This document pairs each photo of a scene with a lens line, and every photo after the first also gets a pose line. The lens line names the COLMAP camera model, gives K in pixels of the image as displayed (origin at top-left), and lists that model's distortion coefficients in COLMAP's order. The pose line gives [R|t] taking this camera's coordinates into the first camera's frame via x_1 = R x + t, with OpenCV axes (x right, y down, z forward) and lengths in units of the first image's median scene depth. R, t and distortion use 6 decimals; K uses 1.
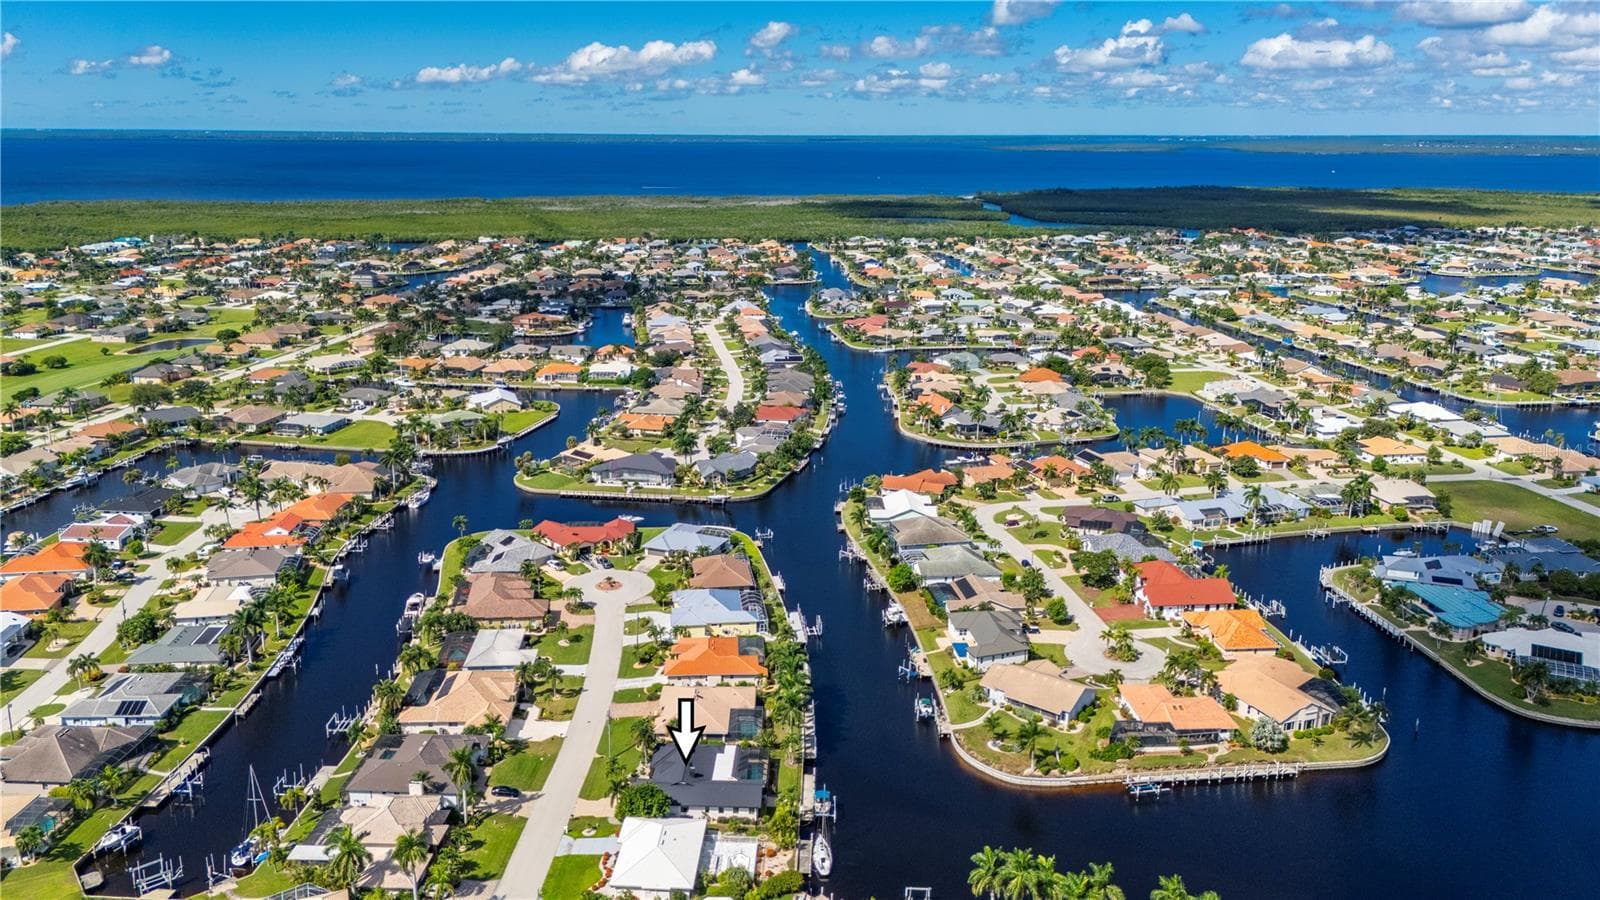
lens RADIAL K [[1171.1, 0, 762.2], [0, 1171.1, 451.2], [0, 0, 1]] dist [0.093227, -0.138198]
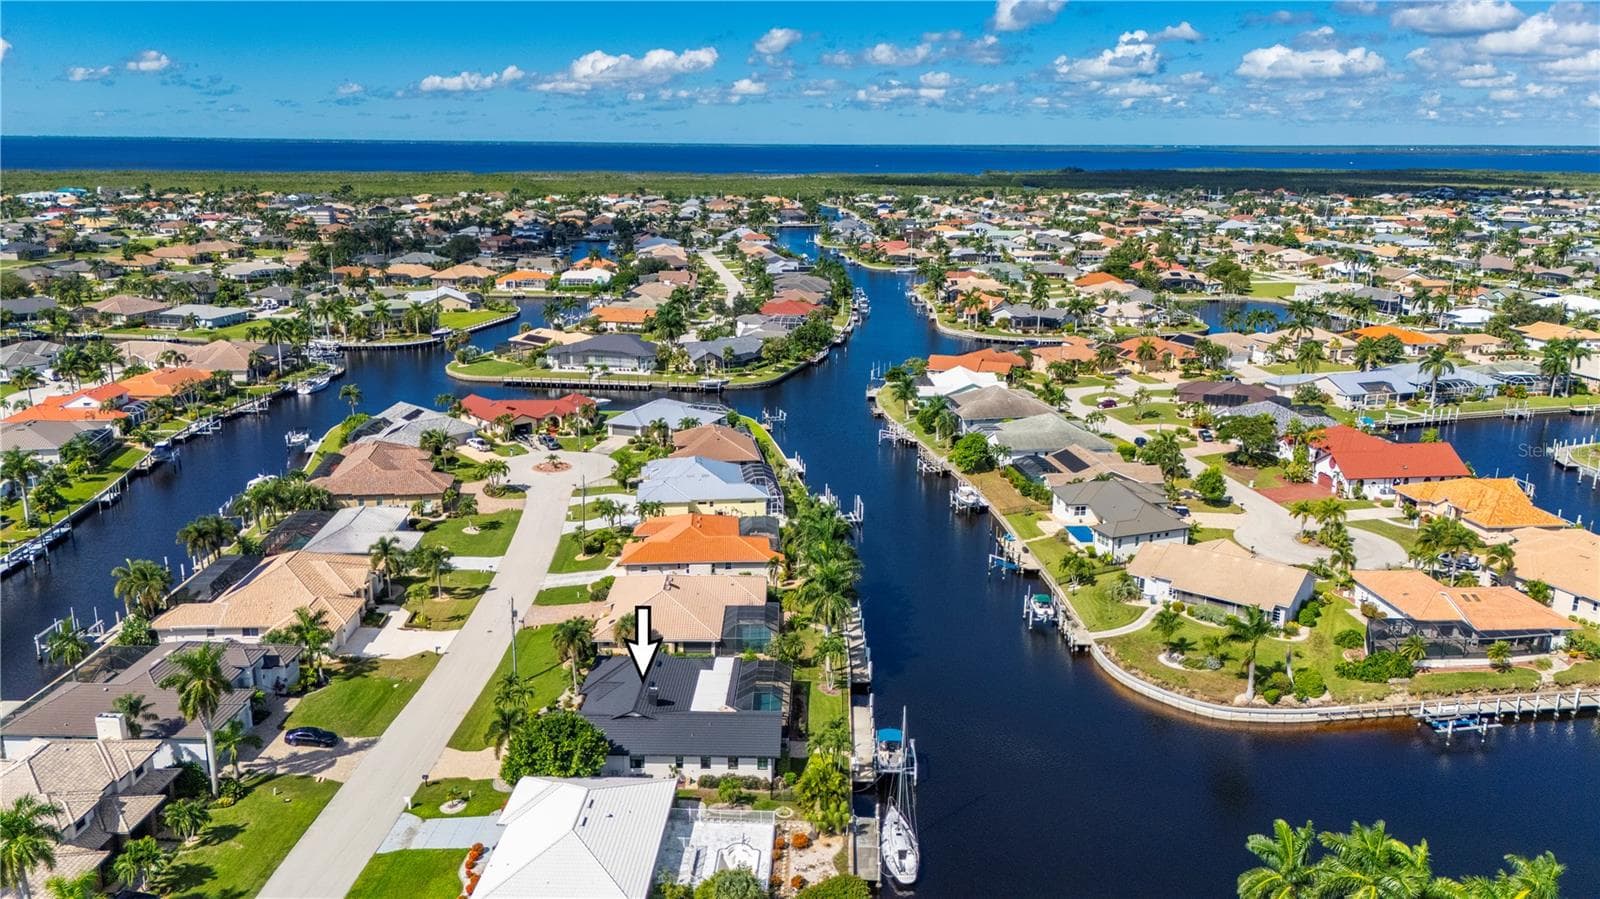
lens RADIAL K [[1164.4, 0, 789.6], [0, 1164.4, 456.4], [0, 0, 1]] dist [0.068791, -0.061196]
pose [[0.999762, -0.002896, 0.021631, -0.004668], [0.002858, 0.999994, 0.001818, 0.099683], [-0.021636, -0.001756, 0.999764, 0.284985]]
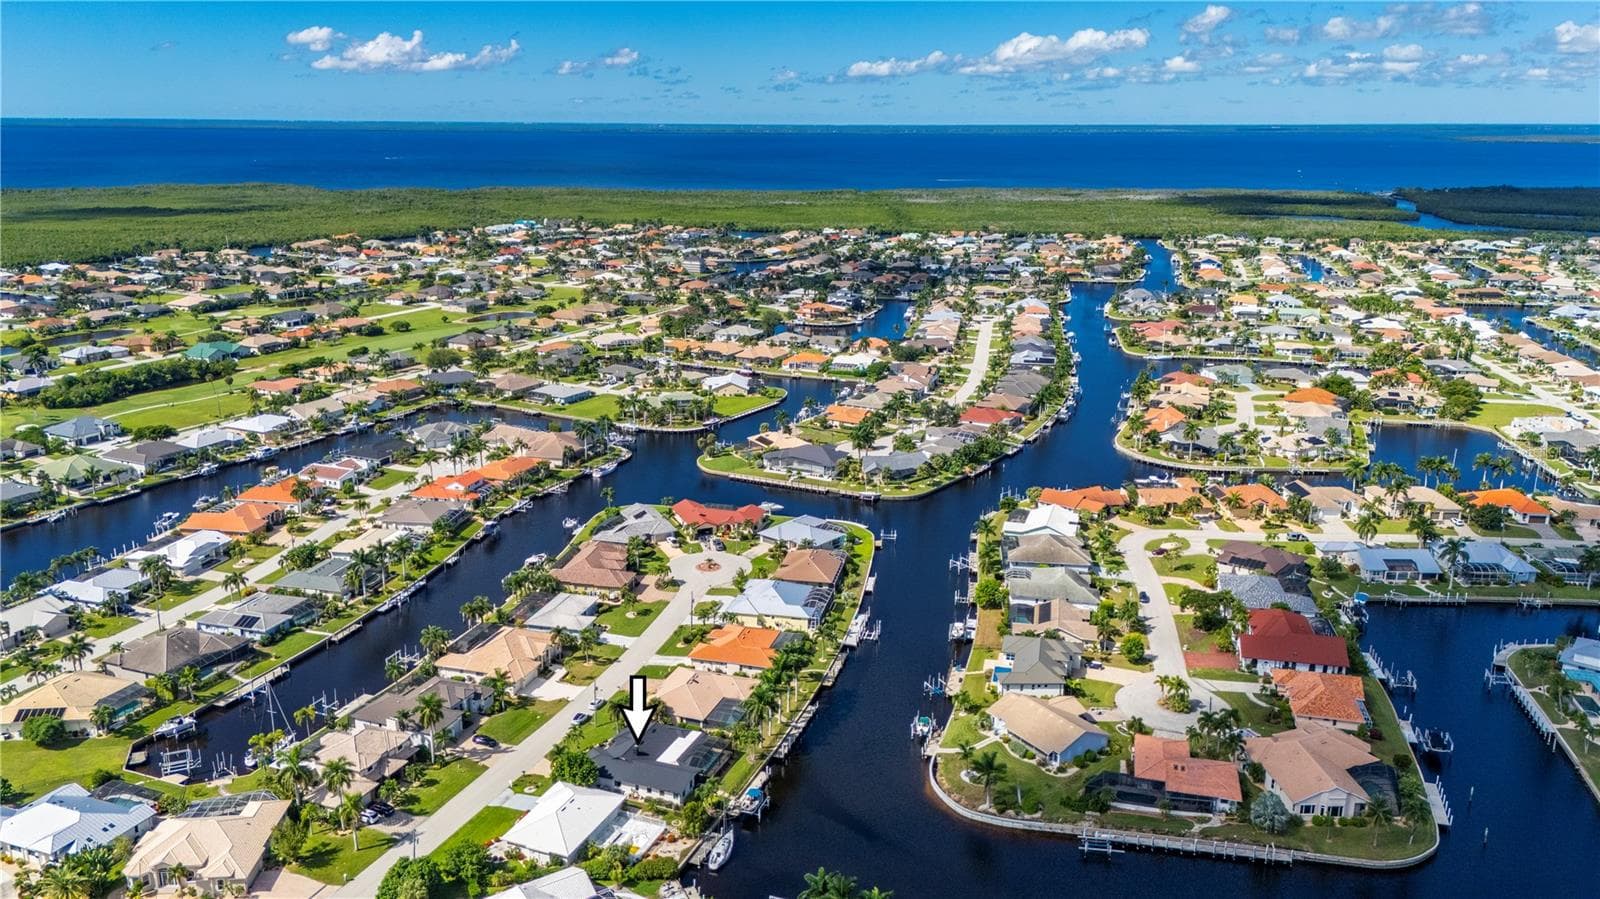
lens RADIAL K [[1164.4, 0, 789.6], [0, 1164.4, 456.4], [0, 0, 1]] dist [0.068791, -0.061196]
pose [[0.950531, 0.085059, -0.298758, 0.220565], [-0.081333, 0.996376, 0.024907, -0.013707], [0.299793, 0.000624, 0.954004, 0.035133]]
